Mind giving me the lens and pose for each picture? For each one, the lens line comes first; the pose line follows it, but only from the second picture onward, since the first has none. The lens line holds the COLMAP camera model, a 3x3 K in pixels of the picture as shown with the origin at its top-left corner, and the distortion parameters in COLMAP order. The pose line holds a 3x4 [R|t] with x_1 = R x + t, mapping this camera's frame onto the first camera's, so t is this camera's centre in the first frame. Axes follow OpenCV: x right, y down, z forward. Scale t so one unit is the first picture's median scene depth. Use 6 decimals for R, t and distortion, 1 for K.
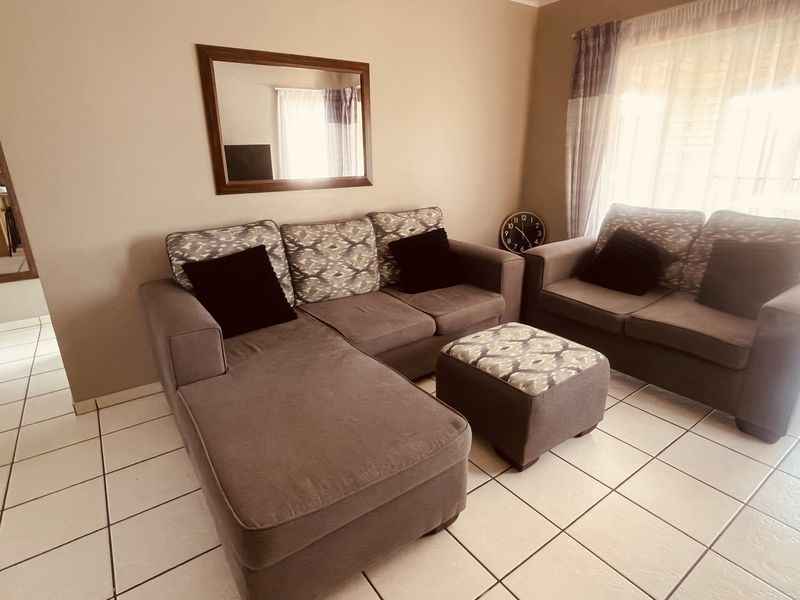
lens RADIAL K [[432.2, 0, 393.2], [0, 432.2, 299.5], [0, 0, 1]] dist [-0.002967, -0.000360]
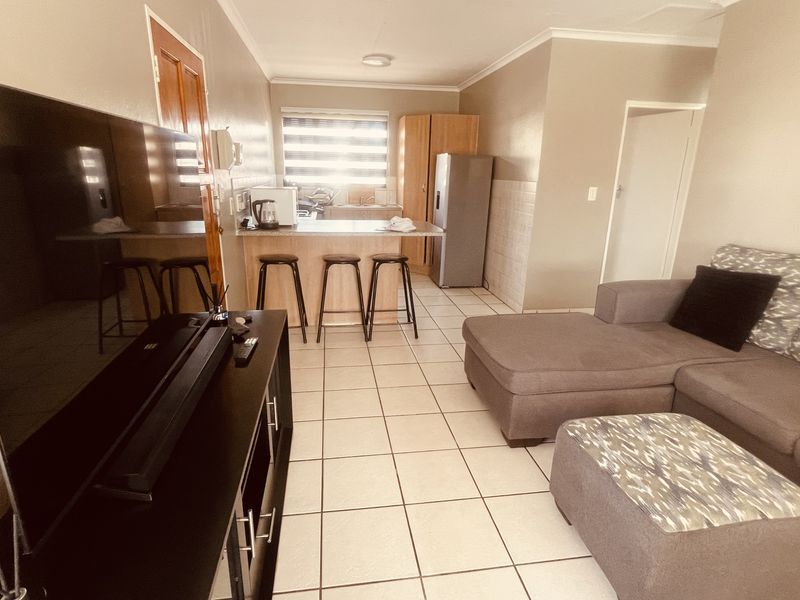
lens RADIAL K [[432.2, 0, 393.2], [0, 432.2, 299.5], [0, 0, 1]] dist [-0.002967, -0.000360]
pose [[-0.444854, 0.264914, -0.855526, 0.780945], [-0.294837, 0.858686, 0.419201, -0.200903], [0.845681, 0.438724, -0.303884, 0.524718]]
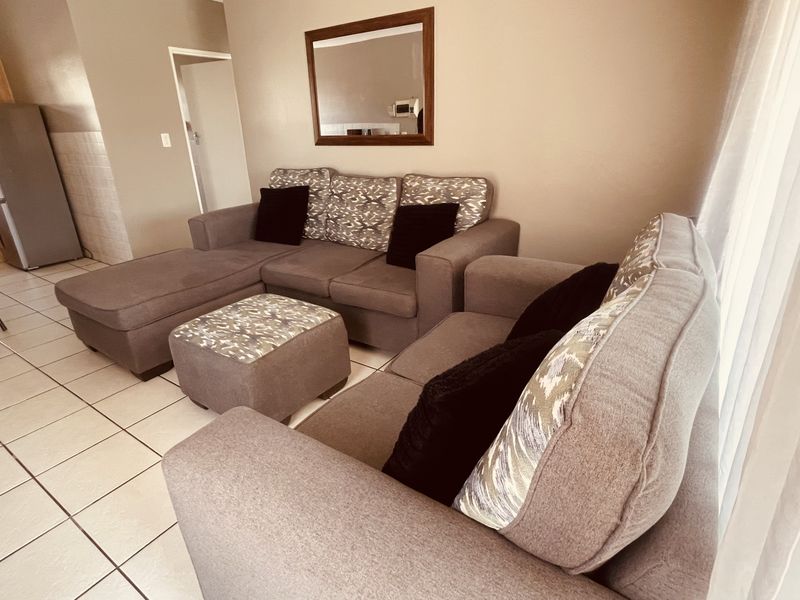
lens RADIAL K [[432.2, 0, 393.2], [0, 432.2, 299.5], [0, 0, 1]] dist [-0.002967, -0.000360]
pose [[0.355497, 0.356521, -0.864011, 0.916072], [-0.276267, 0.923172, 0.267263, -0.201830], [0.892916, 0.143686, 0.426680, 0.635468]]
